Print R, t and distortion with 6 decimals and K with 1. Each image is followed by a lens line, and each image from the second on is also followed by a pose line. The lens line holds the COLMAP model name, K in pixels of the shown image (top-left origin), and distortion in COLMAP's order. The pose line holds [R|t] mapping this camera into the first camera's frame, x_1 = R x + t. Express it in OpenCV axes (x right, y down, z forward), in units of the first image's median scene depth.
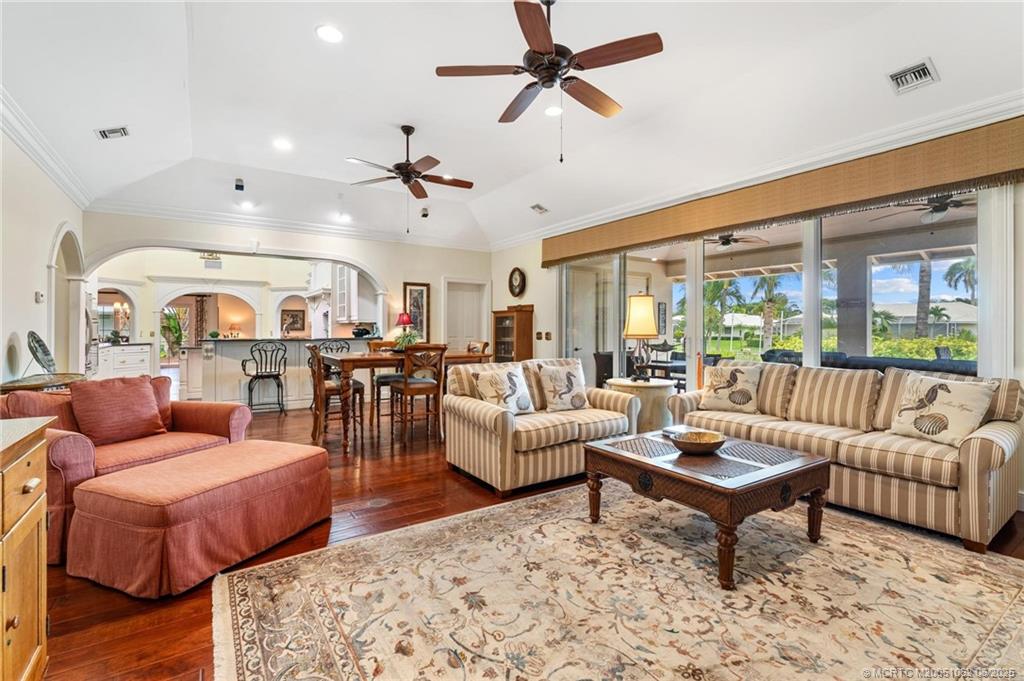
lens RADIAL K [[460.7, 0, 511.9], [0, 460.7, 335.8], [0, 0, 1]] dist [-0.000249, -0.000136]
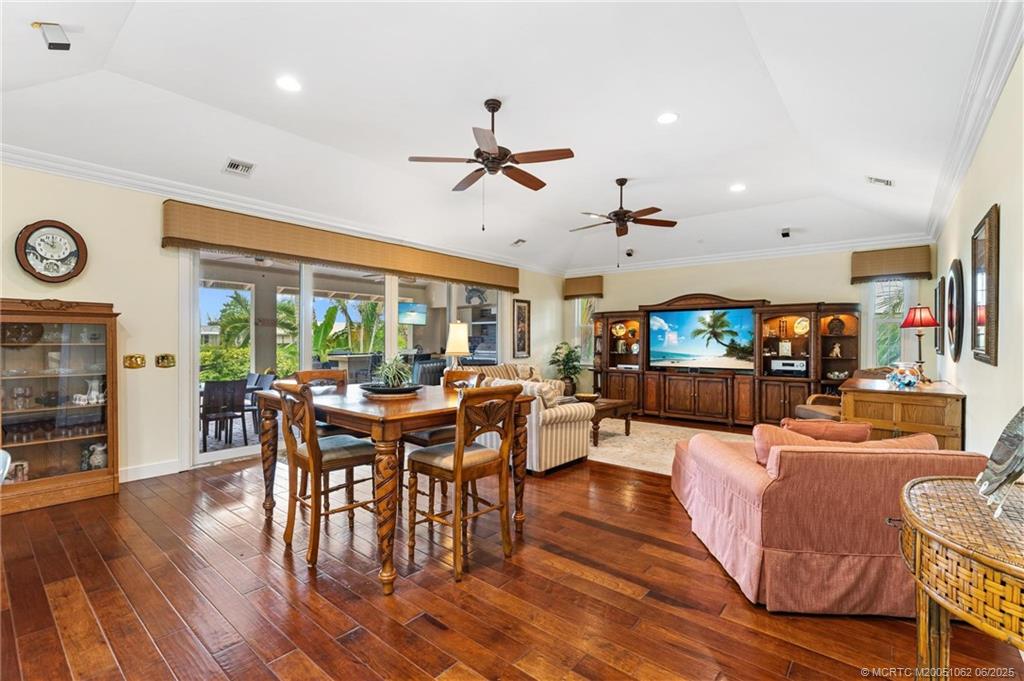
lens RADIAL K [[460.7, 0, 511.9], [0, 460.7, 335.8], [0, 0, 1]] dist [-0.000249, -0.000136]
pose [[-0.275130, 0.009335, 0.961362, -0.624277], [0.010493, 0.999922, -0.006707, -0.023844], [-0.961350, 0.008242, -0.275207, 0.741189]]
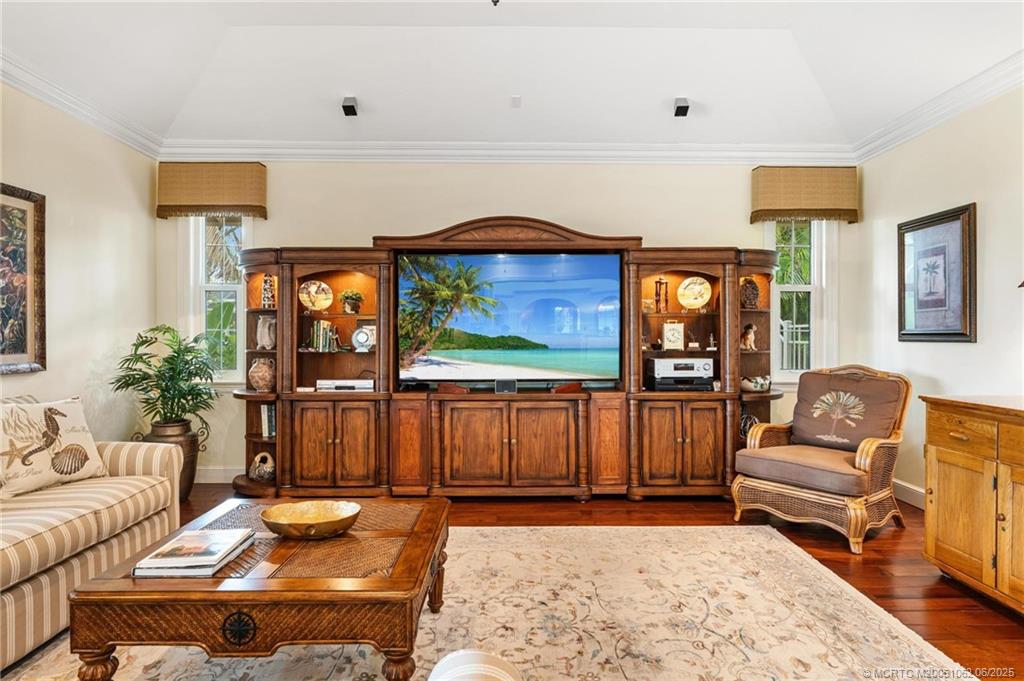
lens RADIAL K [[597.4, 0, 512.0], [0, 597.4, 340.5], [0, 0, 1]] dist [-0.005310, -0.002633]
pose [[-0.832225, -0.006192, 0.554404, -0.100522], [0.008262, 0.999688, 0.023568, -0.009998], [-0.554377, 0.024195, -0.831914, 0.568490]]
